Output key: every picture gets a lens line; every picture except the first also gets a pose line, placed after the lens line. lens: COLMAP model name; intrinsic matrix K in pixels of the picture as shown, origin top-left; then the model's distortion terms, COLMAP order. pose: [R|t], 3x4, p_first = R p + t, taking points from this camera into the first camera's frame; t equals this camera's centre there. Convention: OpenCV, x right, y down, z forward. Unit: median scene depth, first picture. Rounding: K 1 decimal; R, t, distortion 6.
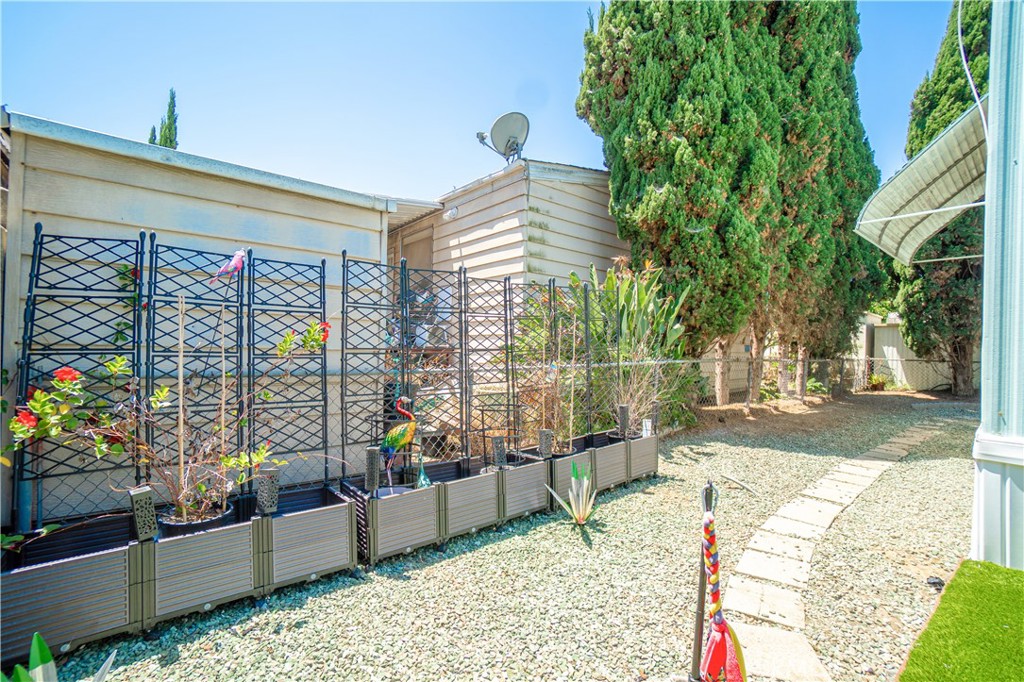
lens RADIAL K [[451.2, 0, 498.7], [0, 451.2, 350.7], [0, 0, 1]] dist [-0.072626, 0.029292]
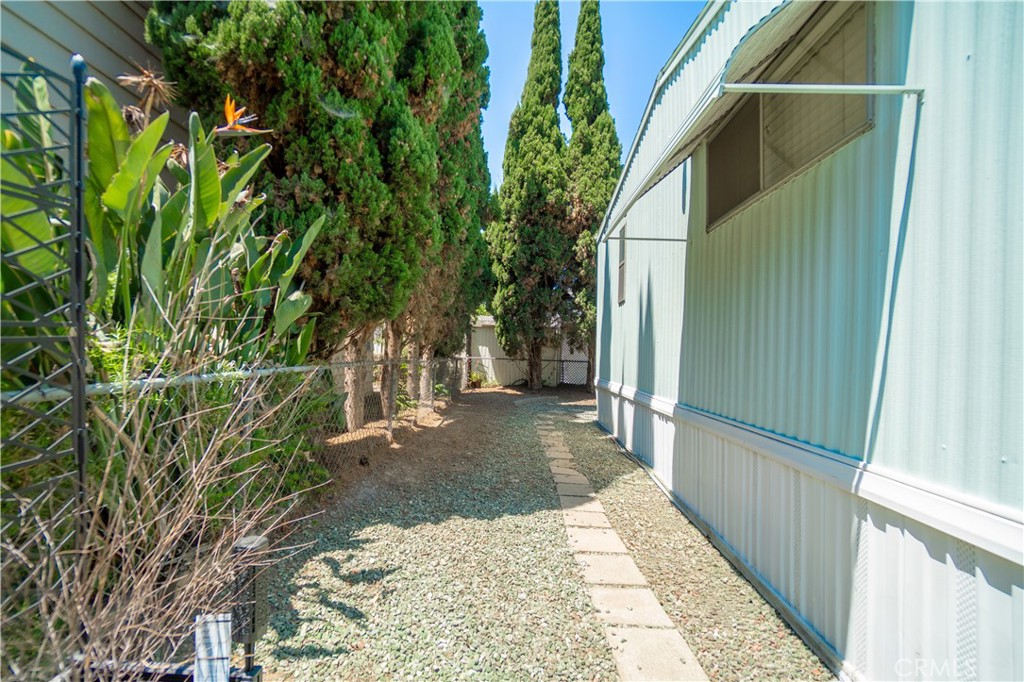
lens RADIAL K [[451.2, 0, 498.7], [0, 451.2, 350.7], [0, 0, 1]] dist [-0.072626, 0.029292]
pose [[0.657610, 0.006539, 0.753330, 0.176932], [-0.010514, 0.999945, 0.000499, 0.001826], [-0.753285, -0.008248, 0.657642, 0.503100]]
